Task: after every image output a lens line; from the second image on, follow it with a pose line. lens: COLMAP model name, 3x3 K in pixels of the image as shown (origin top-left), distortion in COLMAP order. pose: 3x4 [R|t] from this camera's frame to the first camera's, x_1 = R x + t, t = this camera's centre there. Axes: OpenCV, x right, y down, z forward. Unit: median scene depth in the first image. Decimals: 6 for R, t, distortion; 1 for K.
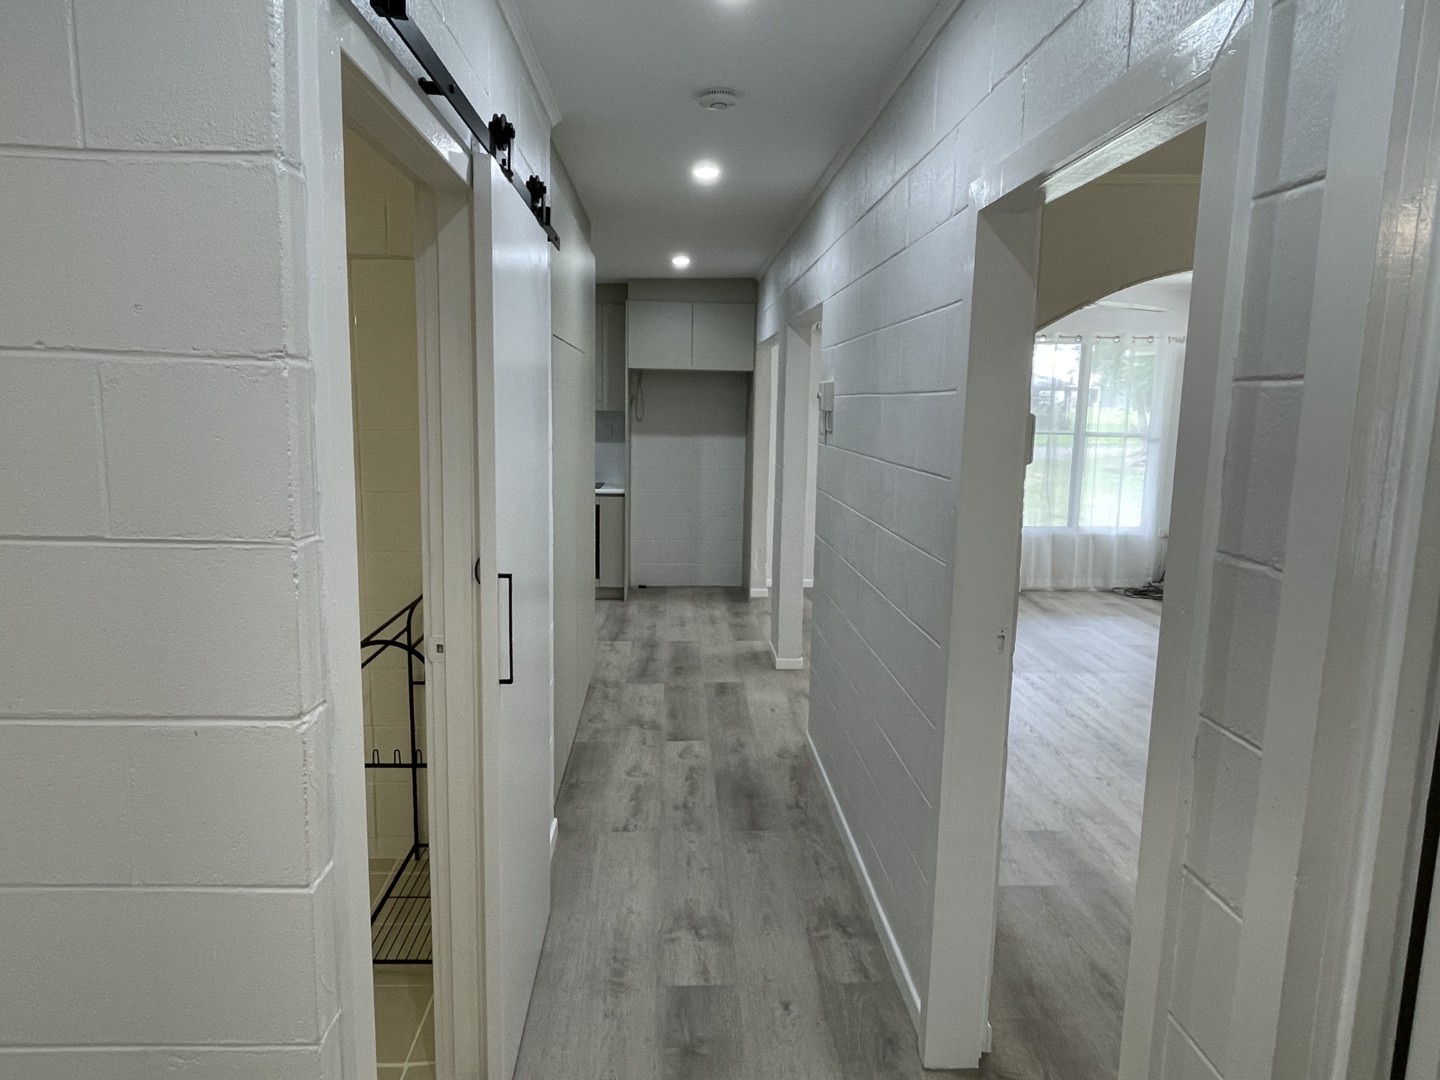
lens RADIAL K [[898.6, 0, 718.7], [0, 898.6, 536.0], [0, 0, 1]] dist [-0.005177, -0.002936]
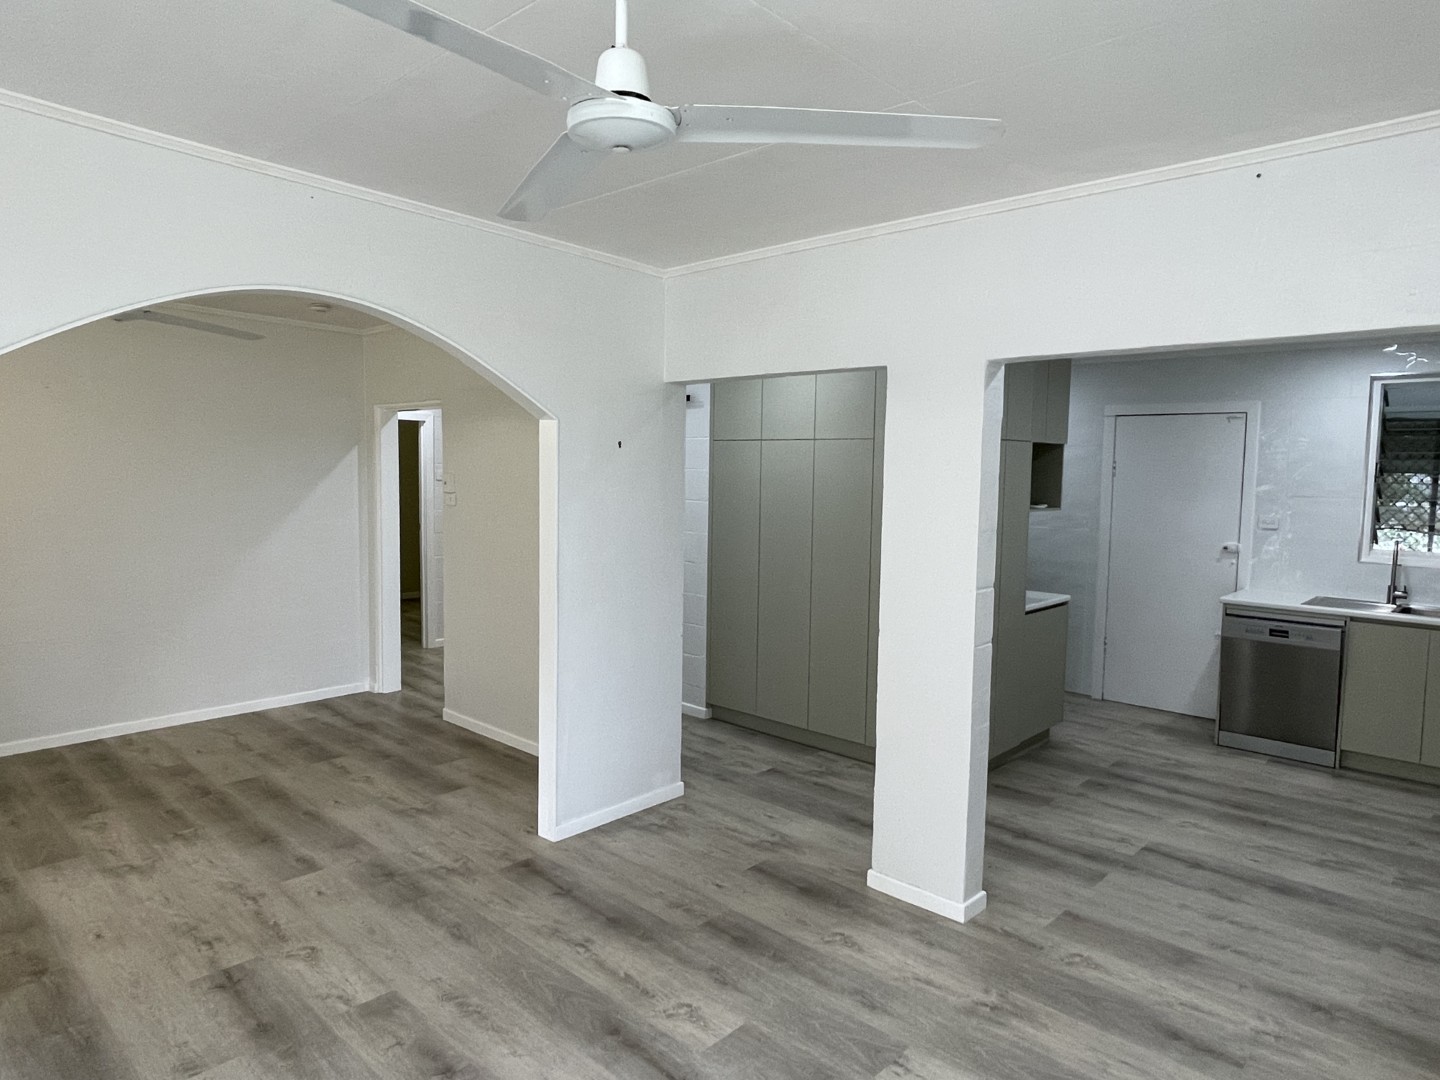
lens RADIAL K [[904.5, 0, 714.8], [0, 904.5, 539.6], [0, 0, 1]] dist [-0.003275, -0.004038]
pose [[-0.725332, 0.025420, -0.687930, 0.933868], [-0.129683, 0.976380, 0.172812, -0.295947], [0.676074, 0.214559, -0.704903, 2.005836]]
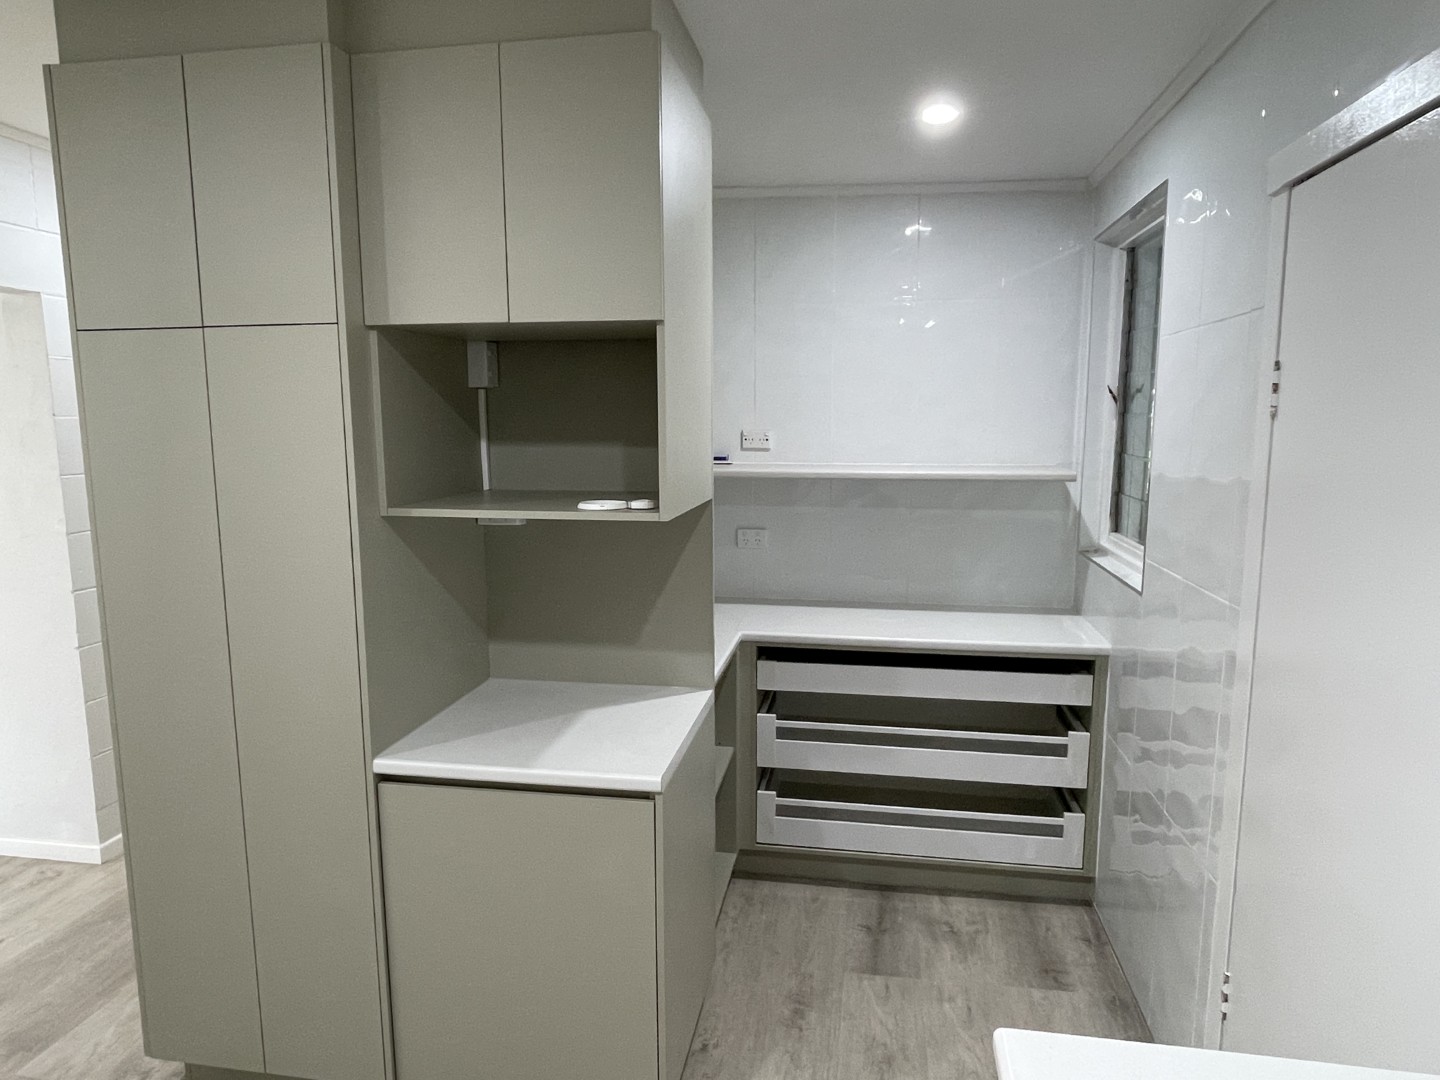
lens RADIAL K [[900.0, 0, 715.5], [0, 900.0, 541.3], [0, 0, 1]] dist [-0.004813, -0.005184]
pose [[-0.973726, -0.051010, 0.221935, -0.678808], [0.013683, 0.959721, 0.280621, -0.287151], [-0.227310, 0.276285, -0.933808, 1.785017]]
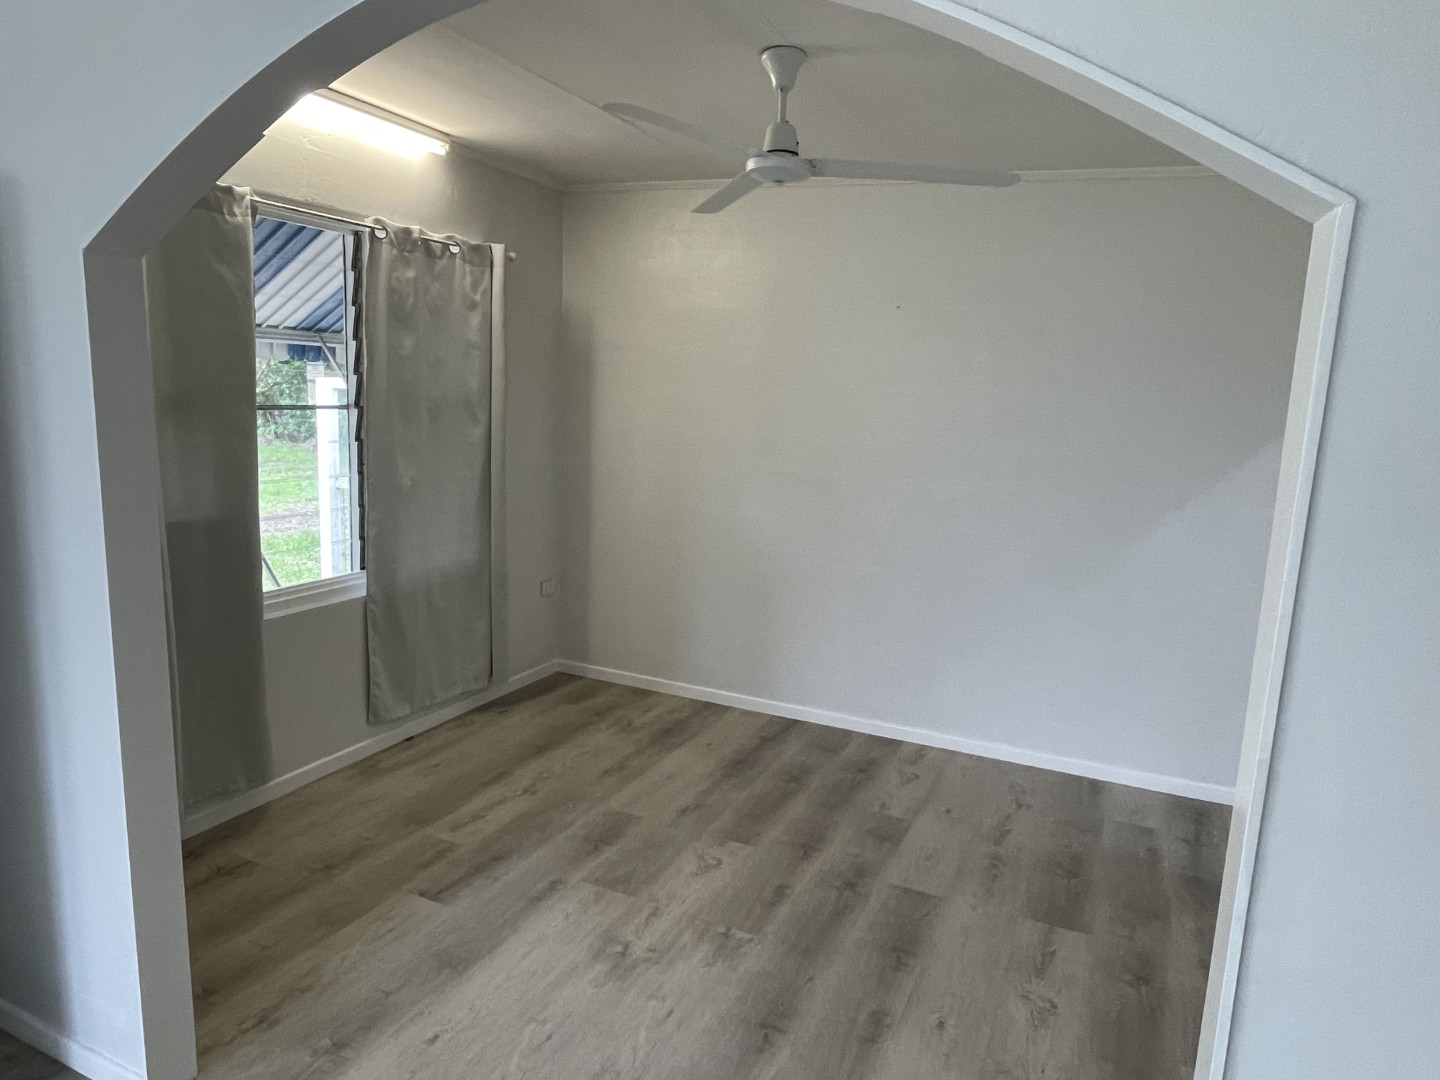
lens RADIAL K [[900.0, 0, 715.5], [0, 900.0, 541.3], [0, 0, 1]] dist [-0.004813, -0.005184]
pose [[-0.881014, -0.138003, 0.452515, 0.375820], [0.006805, 0.952713, 0.303796, -0.214195], [-0.473042, 0.270728, -0.838414, 1.416808]]
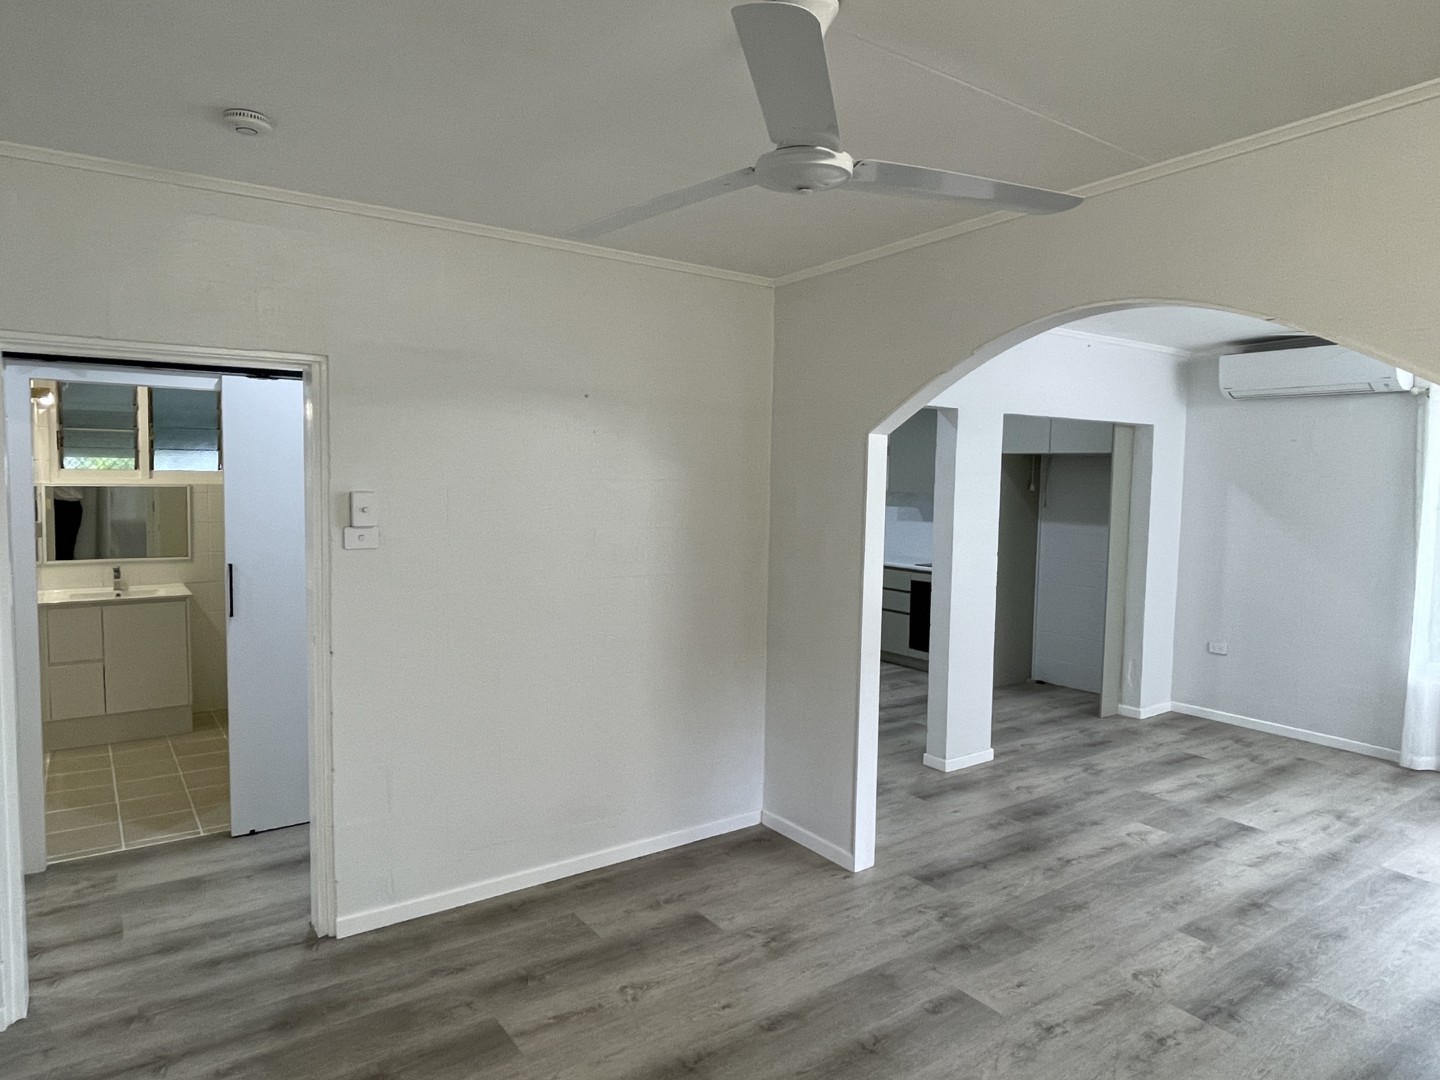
lens RADIAL K [[898.6, 0, 718.7], [0, 898.6, 536.0], [0, 0, 1]] dist [-0.005177, -0.002936]
pose [[0.538359, 0.046872, -0.841411, 1.109489], [-0.126261, 0.991668, -0.025543, -0.062071], [0.833203, 0.119989, 0.539791, 0.412392]]
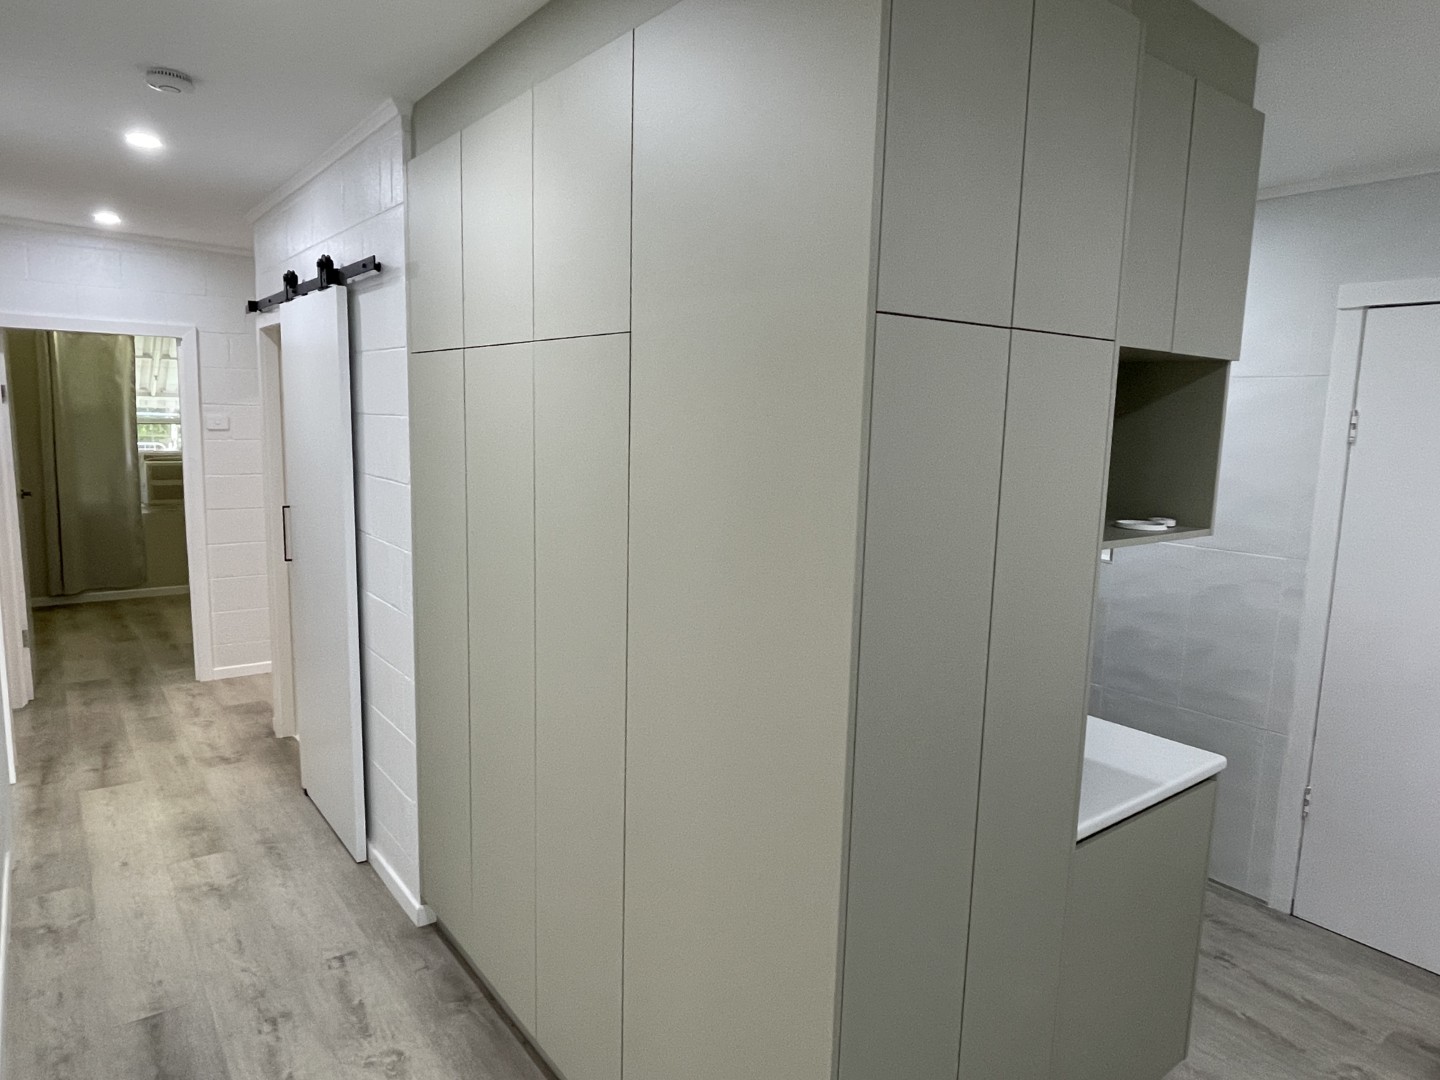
lens RADIAL K [[904.5, 0, 714.8], [0, 904.5, 539.6], [0, 0, 1]] dist [-0.003275, -0.004038]
pose [[-0.827619, 0.035178, -0.560187, 0.054716], [-0.125895, 0.960971, 0.246342, -0.257269], [0.546990, 0.274402, -0.790889, 1.603273]]
